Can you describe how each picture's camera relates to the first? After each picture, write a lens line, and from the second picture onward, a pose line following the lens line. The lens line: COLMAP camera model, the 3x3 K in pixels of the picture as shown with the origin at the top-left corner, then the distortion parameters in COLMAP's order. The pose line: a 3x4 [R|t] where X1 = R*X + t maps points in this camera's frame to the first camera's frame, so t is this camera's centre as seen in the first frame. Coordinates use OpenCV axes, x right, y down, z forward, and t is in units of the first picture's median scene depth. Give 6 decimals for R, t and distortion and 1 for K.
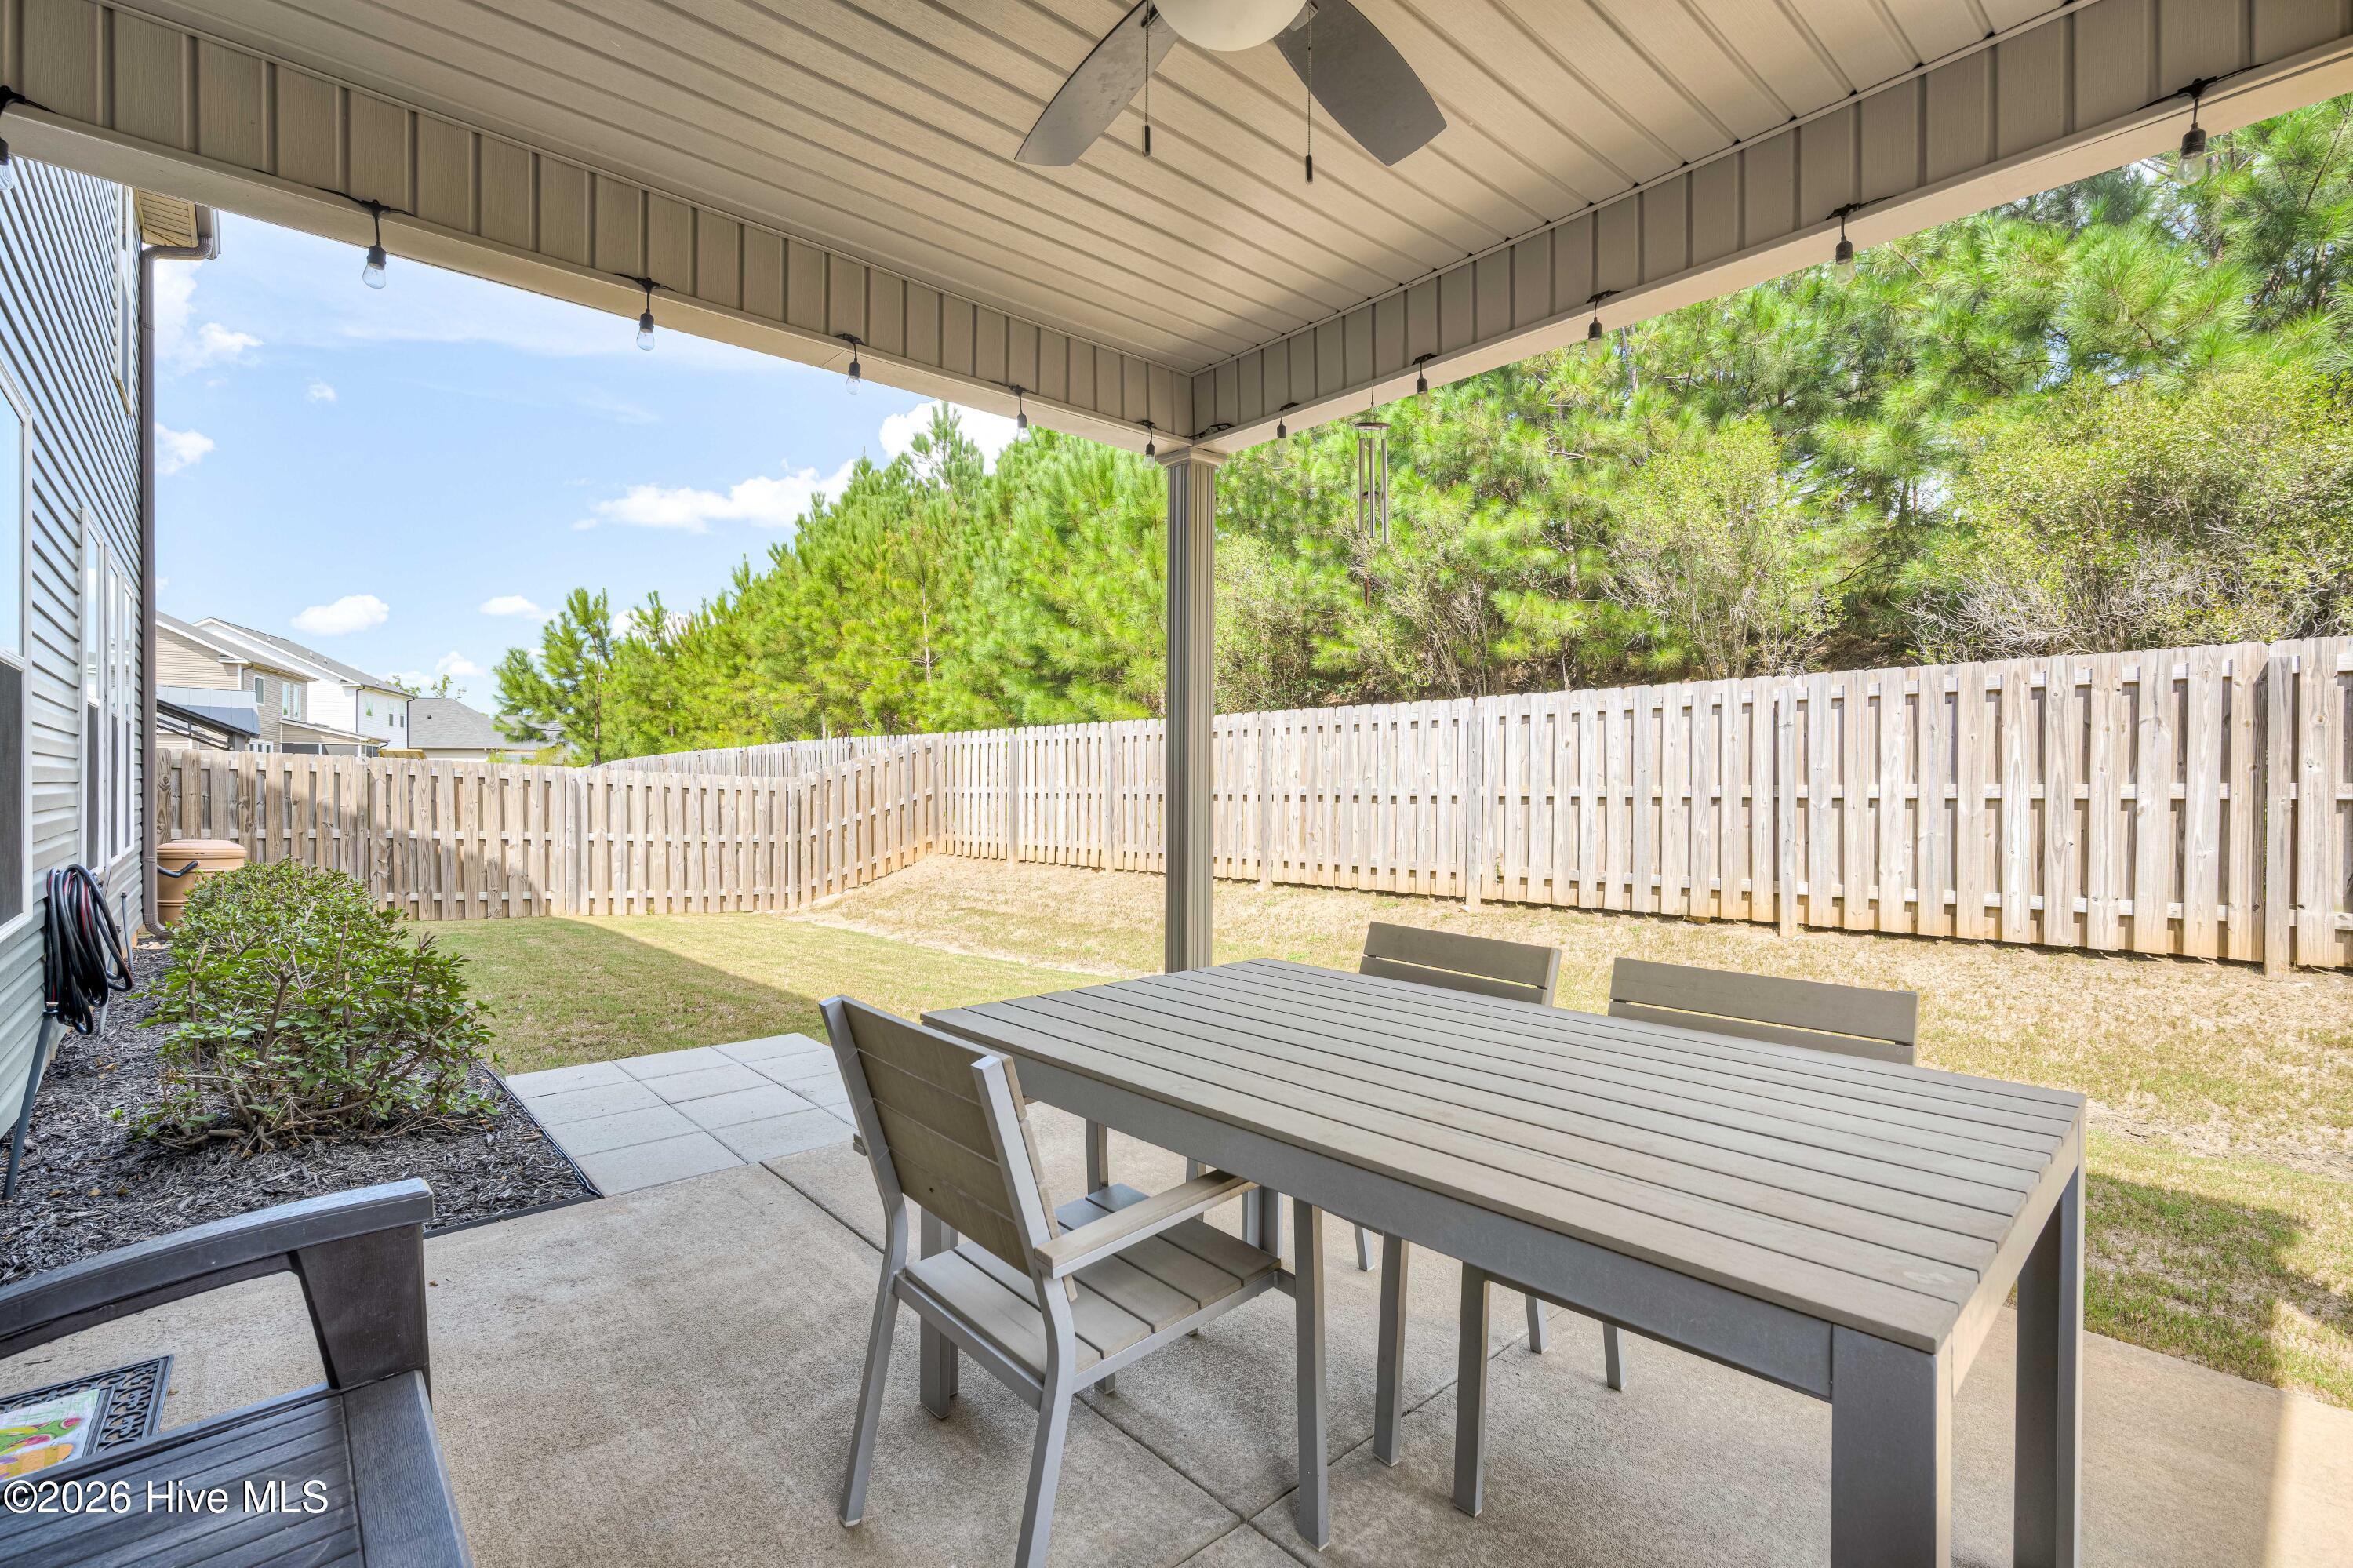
lens RADIAL K [[1078.5, 0, 1176.5], [0, 1078.5, 784.0], [0, 0, 1]] dist [0.001111, -0.000207]
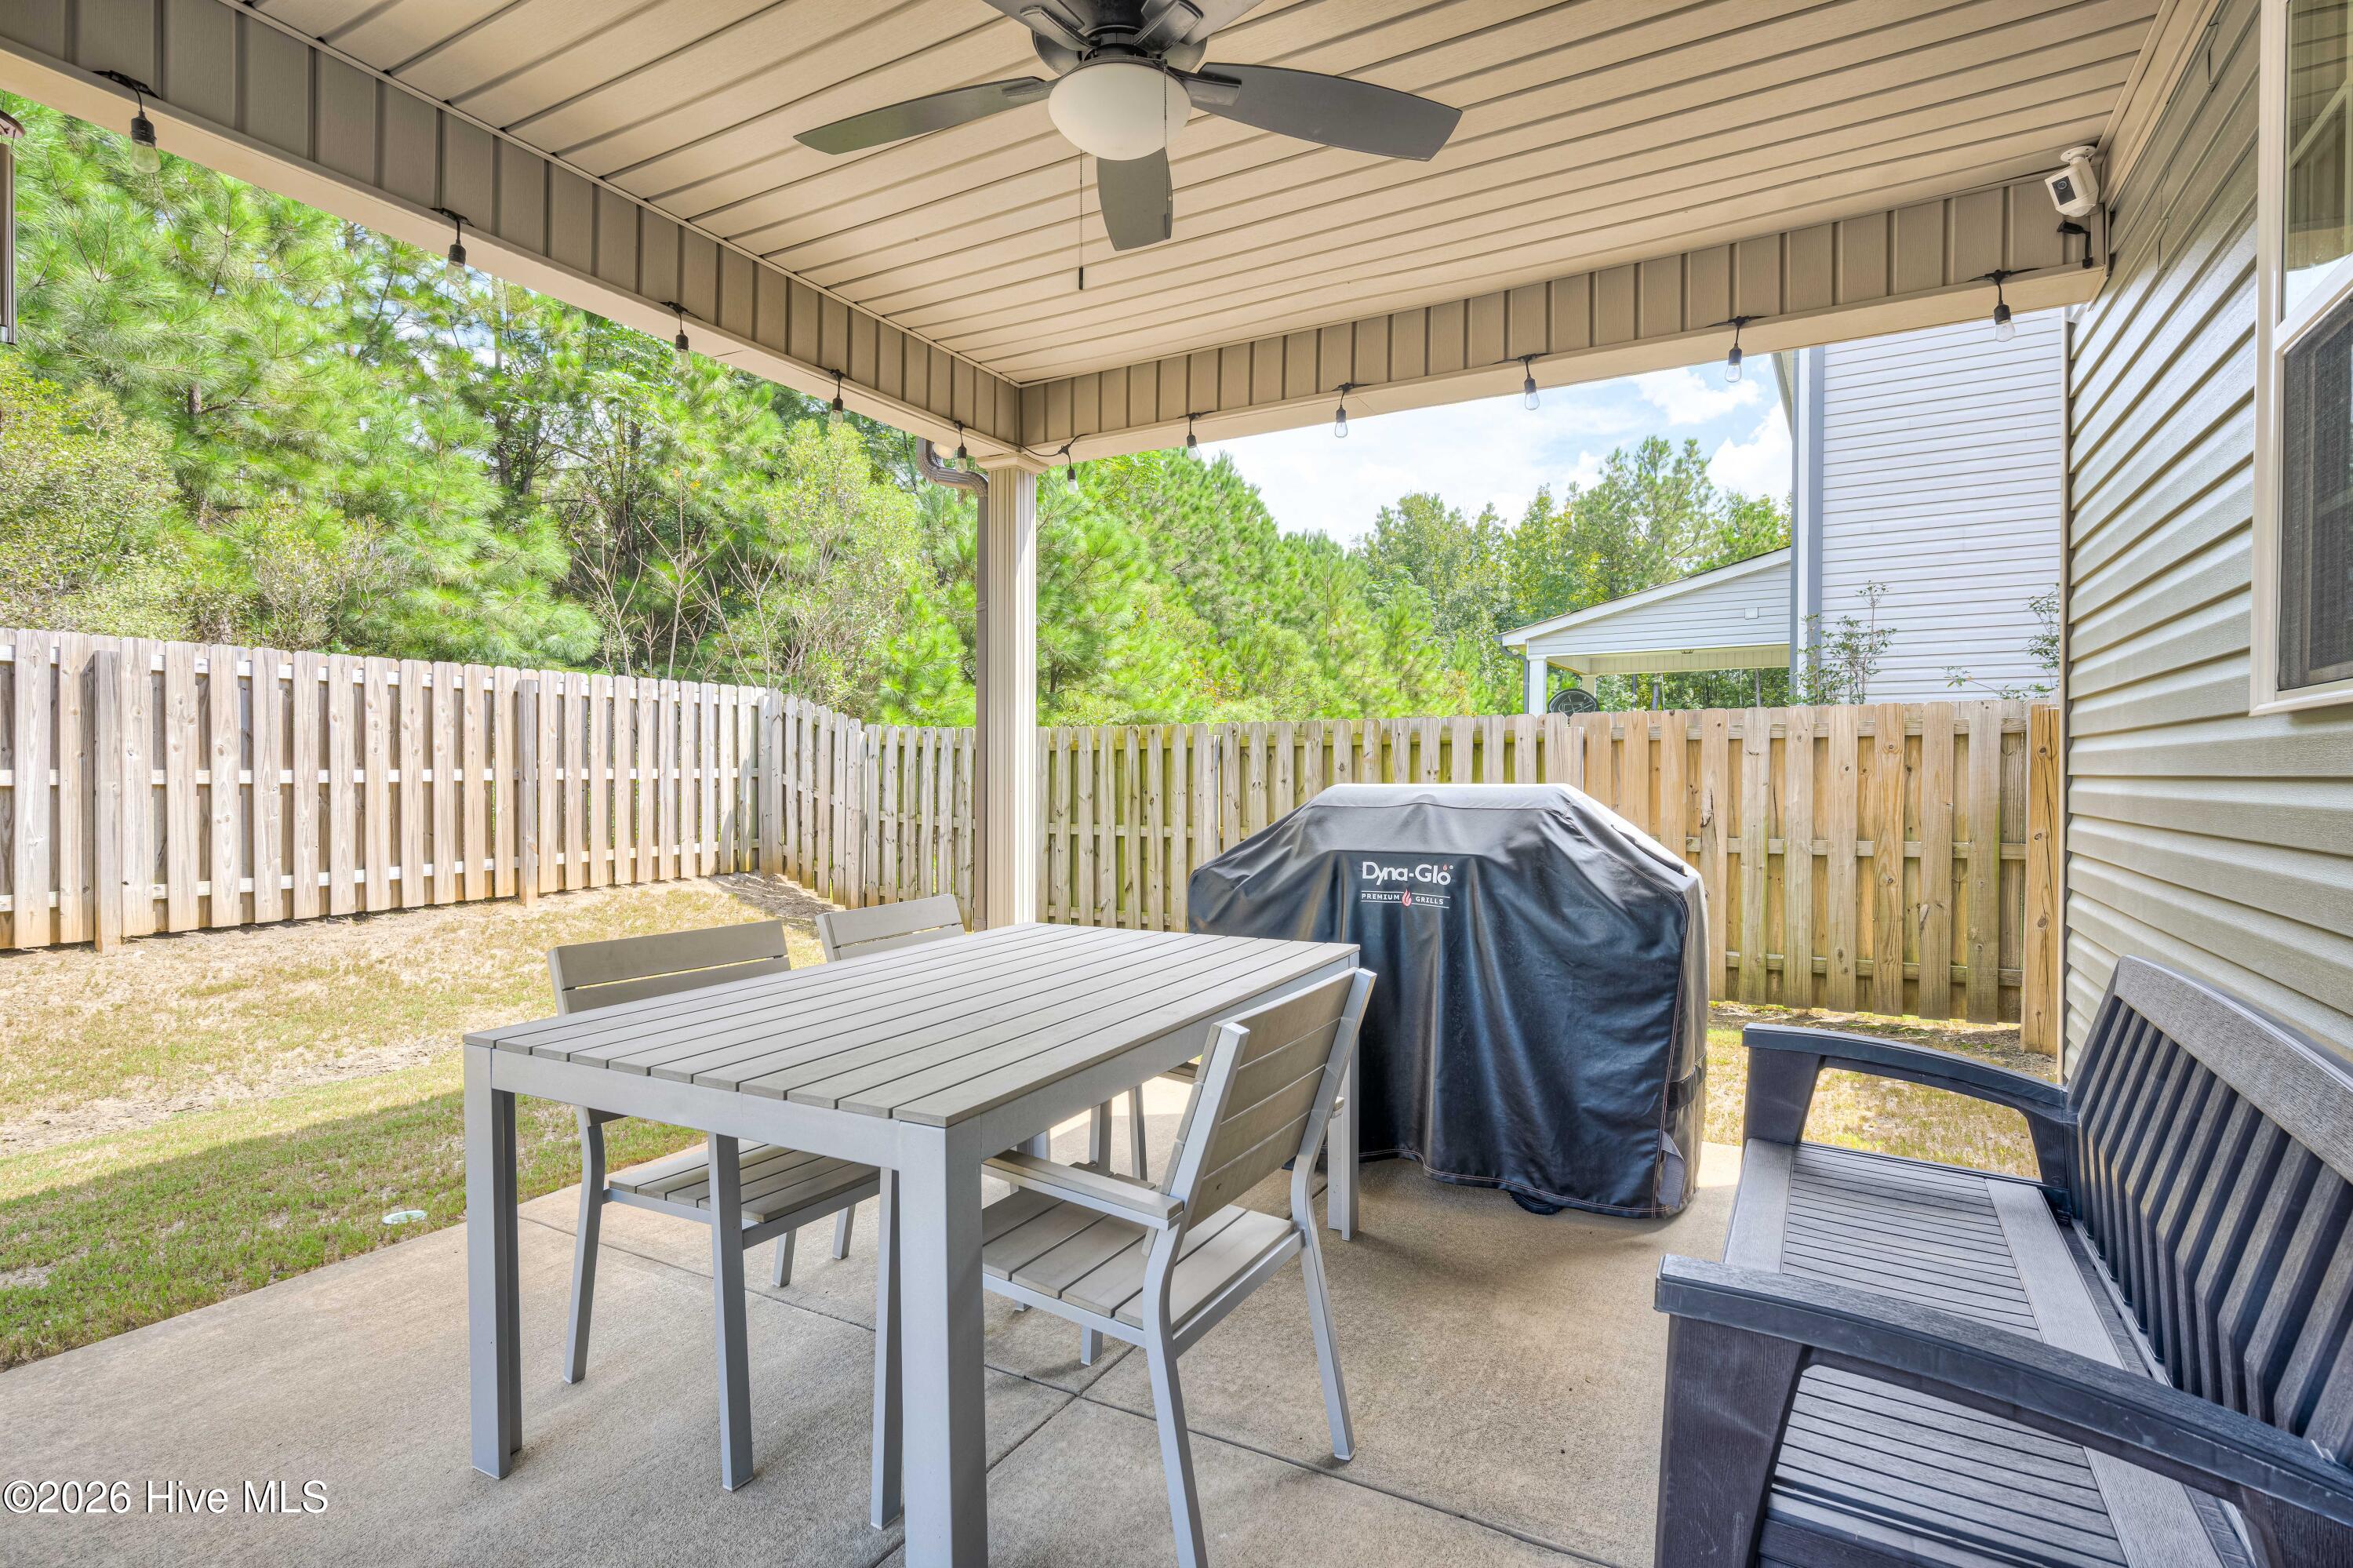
lens RADIAL K [[1006.3, 0, 1176.5], [0, 1006.3, 784.0], [0, 0, 1]] dist [-0.001611, -0.000227]
pose [[-0.278840, -0.012188, 0.960260, -0.067648], [-0.000457, 0.999921, 0.012559, 0.000065], [-0.960337, 0.003063, -0.278824, 0.079860]]
